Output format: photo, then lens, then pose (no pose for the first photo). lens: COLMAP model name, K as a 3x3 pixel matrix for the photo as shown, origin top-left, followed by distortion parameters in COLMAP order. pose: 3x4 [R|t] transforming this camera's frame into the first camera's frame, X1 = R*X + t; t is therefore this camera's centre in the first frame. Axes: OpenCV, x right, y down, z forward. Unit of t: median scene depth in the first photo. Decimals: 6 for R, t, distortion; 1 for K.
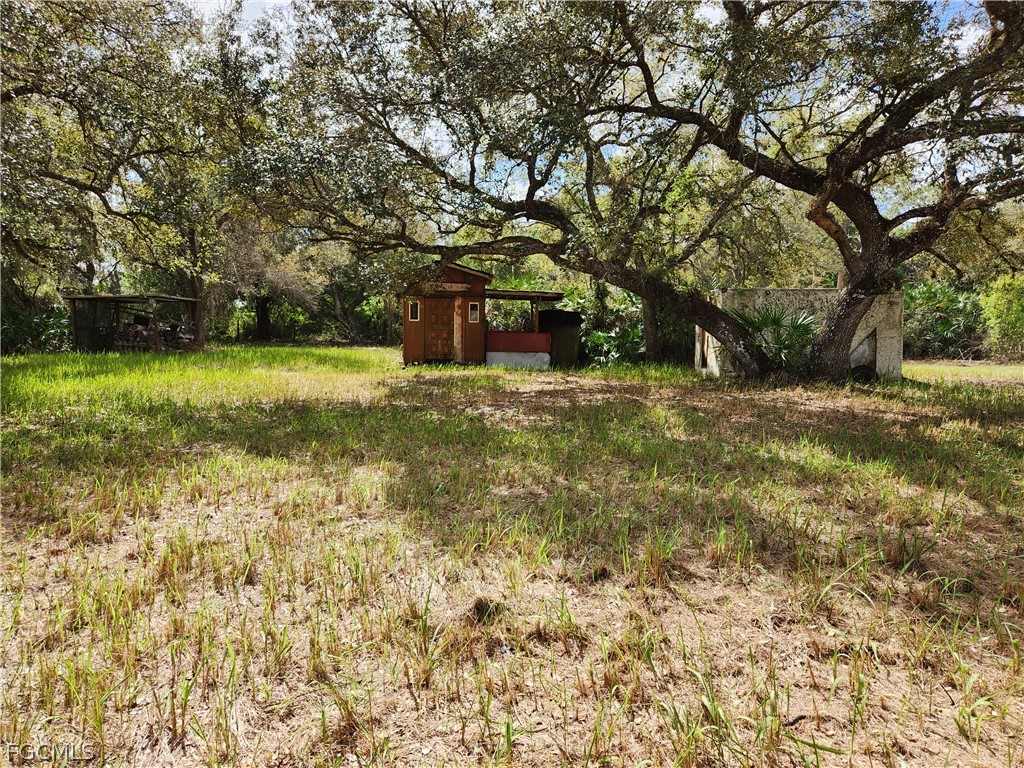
lens RADIAL K [[682.6, 0, 512.4], [0, 682.6, 384.7], [0, 0, 1]] dist [-0.003258, -0.001983]
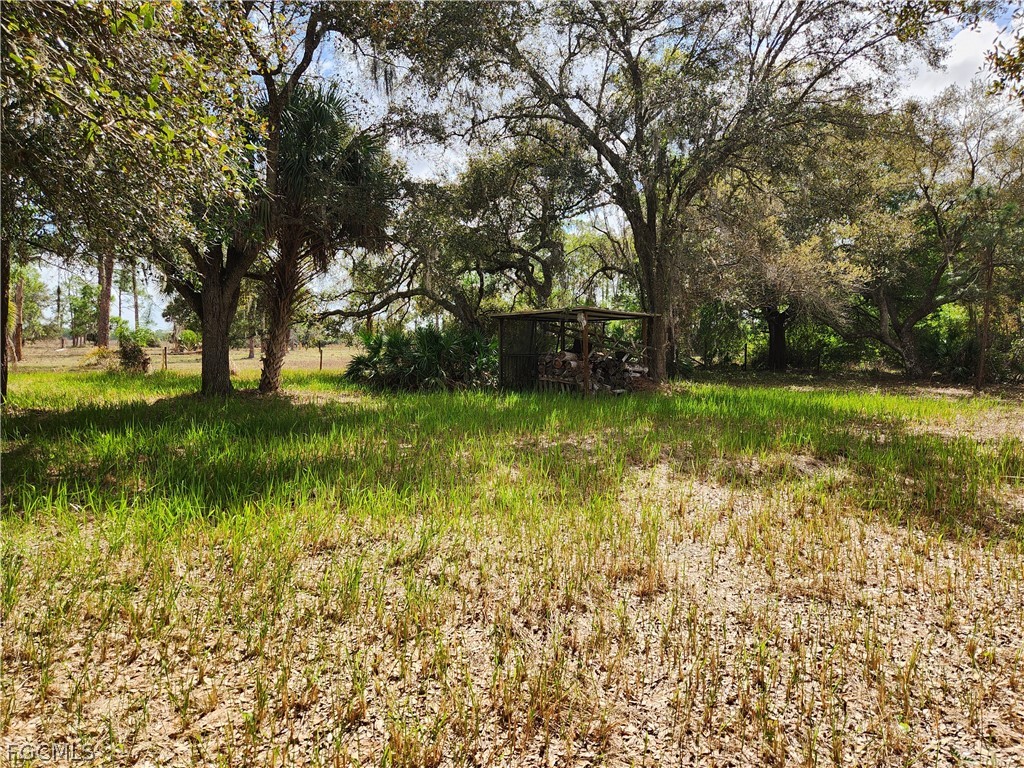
lens RADIAL K [[682.6, 0, 513.4], [0, 682.6, 384.4], [0, 0, 1]] dist [-0.003258, -0.001983]
pose [[0.732520, 0.033558, -0.679918, -0.066985], [-0.056433, 0.998340, -0.011525, -0.025393], [0.678403, 0.046812, 0.733197, 0.263560]]
